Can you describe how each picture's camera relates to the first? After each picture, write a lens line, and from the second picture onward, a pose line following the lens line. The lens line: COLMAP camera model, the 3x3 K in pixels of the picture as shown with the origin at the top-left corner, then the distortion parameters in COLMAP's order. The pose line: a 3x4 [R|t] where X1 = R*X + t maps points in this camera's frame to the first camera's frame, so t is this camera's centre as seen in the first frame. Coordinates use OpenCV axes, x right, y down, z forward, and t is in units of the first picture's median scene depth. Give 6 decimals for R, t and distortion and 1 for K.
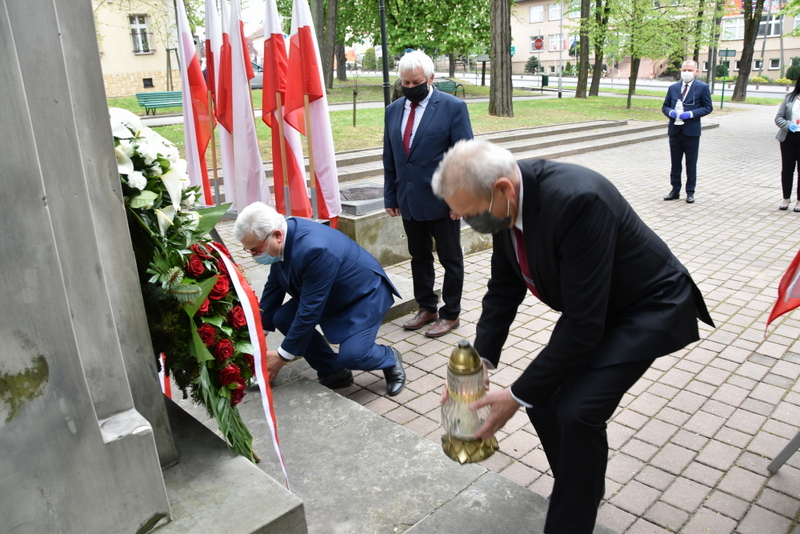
lens RADIAL K [[621.1, 0, 400.0], [0, 621.1, 267.0], [0, 0, 1]] dist [-0.161840, 0.116459]
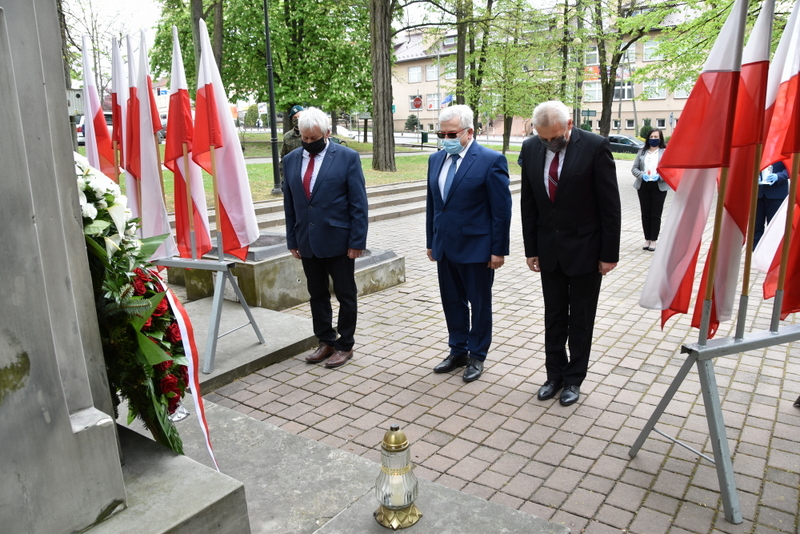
lens RADIAL K [[621.1, 0, 400.0], [0, 621.1, 267.0], [0, 0, 1]] dist [-0.161840, 0.116459]
pose [[0.982623, -0.021383, 0.184378, -0.006091], [0.037694, 0.995632, -0.085422, 0.007313], [-0.181746, 0.090887, 0.979136, -0.018905]]
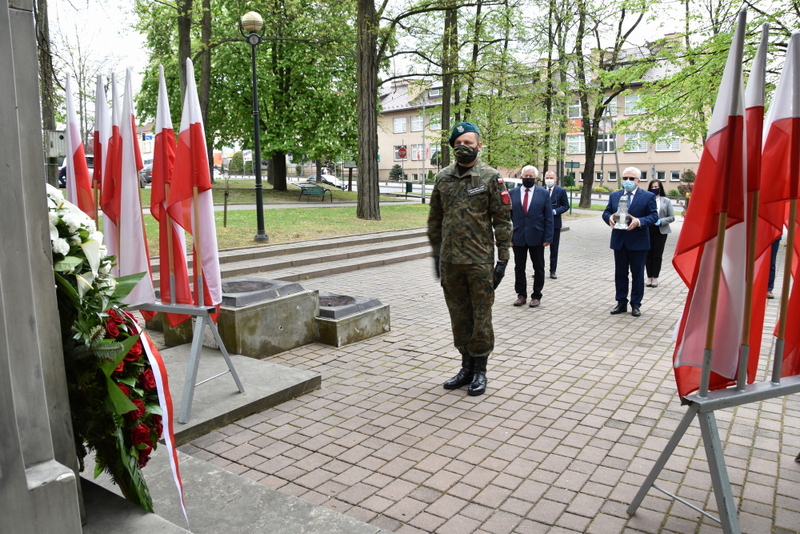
lens RADIAL K [[624.9, 0, 398.7], [0, 624.9, 265.9], [0, 0, 1]] dist [-0.159118, 0.116575]
pose [[0.977667, 0.006158, 0.210071, -0.006521], [0.029373, 0.985756, -0.165599, 0.007611], [-0.208098, 0.168071, 0.963560, -0.013363]]
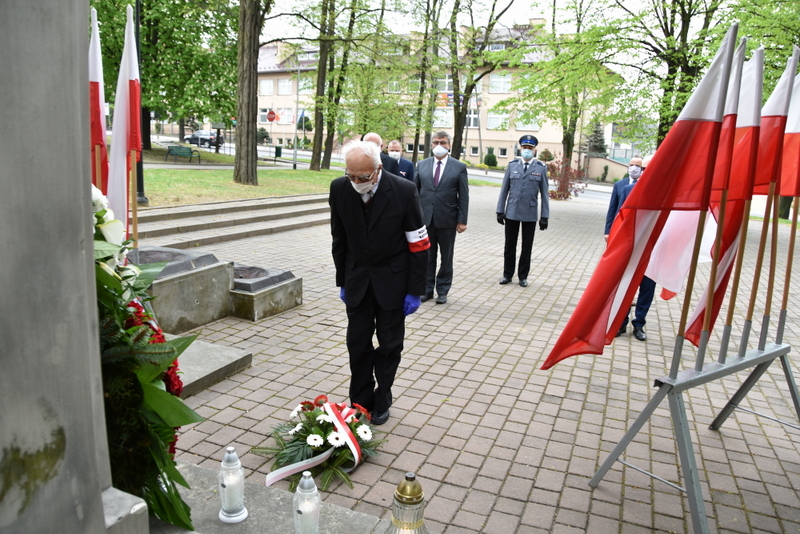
lens RADIAL K [[621.1, 0, 400.0], [0, 621.1, 267.0], [0, 0, 1]] dist [-0.161840, 0.116459]
pose [[0.904152, 0.012490, 0.427028, -0.035291], [0.034868, 0.994080, -0.102902, 0.001799], [-0.425785, 0.107929, 0.898364, 0.001221]]
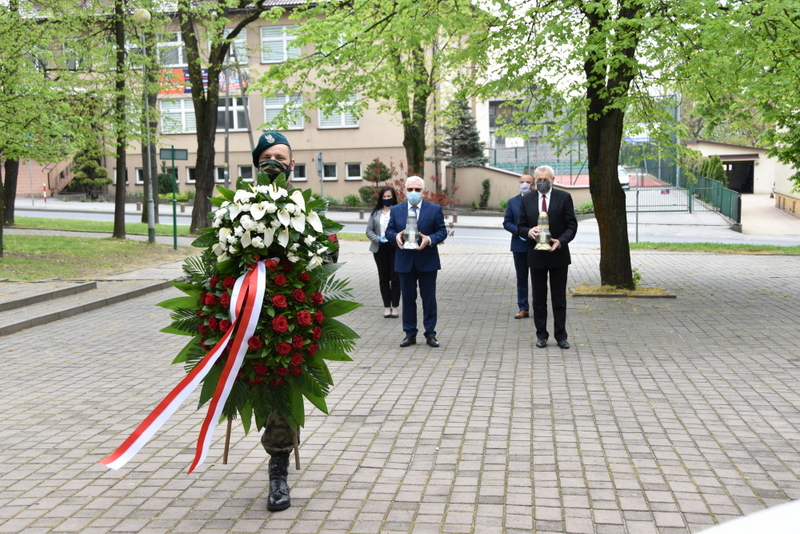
lens RADIAL K [[1121.8, 0, 389.7], [0, 1121.8, 265.0], [0, 0, 1]] dist [0.112239, 0.502253]
pose [[0.782746, -0.020572, 0.622001, 0.051922], [0.169792, 0.968596, -0.181637, -0.035323], [-0.598731, 0.247786, 0.761658, 0.101512]]
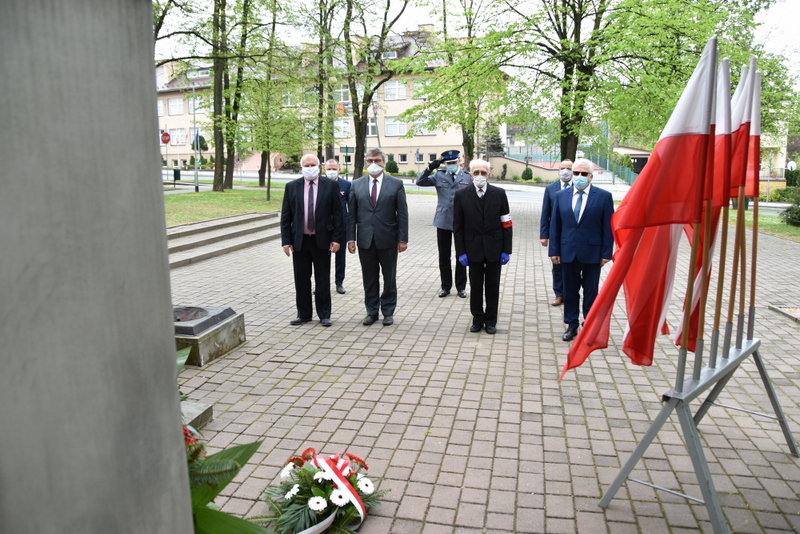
lens RADIAL K [[622.4, 0, 399.4], [0, 622.4, 264.8], [0, 0, 1]] dist [-0.162821, 0.118067]
pose [[0.828787, -0.057328, 0.556619, -0.048544], [0.140282, 0.984258, -0.107504, -0.008461], [-0.541694, 0.167182, 0.823783, 0.019211]]
